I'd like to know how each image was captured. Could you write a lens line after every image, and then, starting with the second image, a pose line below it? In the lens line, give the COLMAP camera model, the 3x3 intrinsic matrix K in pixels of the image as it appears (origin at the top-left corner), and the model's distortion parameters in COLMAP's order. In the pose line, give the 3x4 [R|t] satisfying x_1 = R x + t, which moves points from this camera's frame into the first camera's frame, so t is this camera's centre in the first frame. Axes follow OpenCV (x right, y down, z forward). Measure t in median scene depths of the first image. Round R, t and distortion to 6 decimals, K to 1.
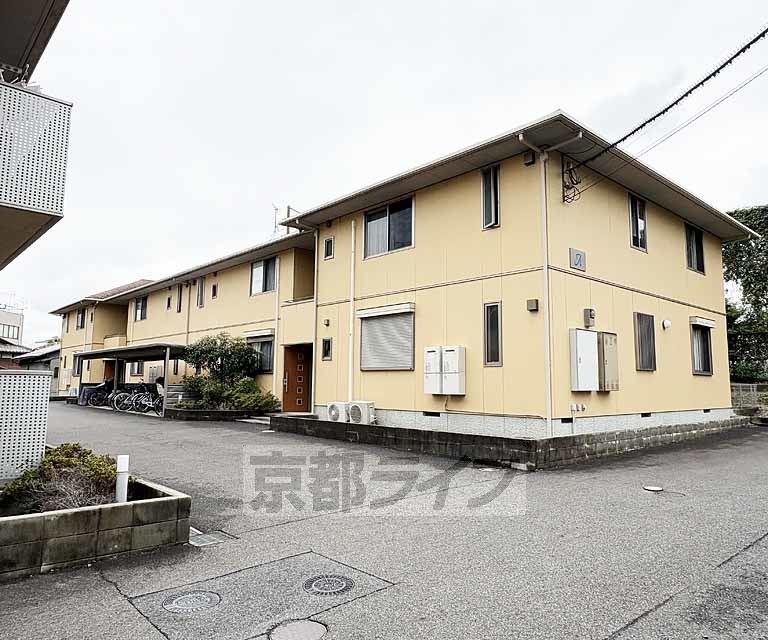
lens RADIAL K [[543.6, 0, 345.4], [0, 543.6, 320.5], [0, 0, 1]] dist [-0.001080, -0.001226]
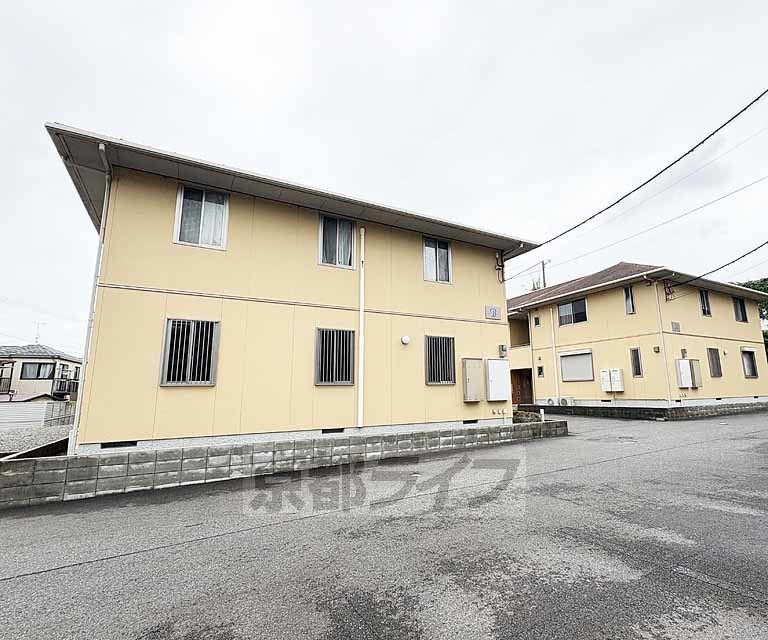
lens RADIAL K [[389.2, 0, 407.0], [0, 389.2, 323.7], [0, 0, 1]] dist [-0.001214, 0.000139]
pose [[0.984386, -0.058867, -0.165887, -0.324285], [0.048769, 0.996738, -0.064309, -0.066348], [0.169131, 0.055214, 0.984046, -0.621242]]
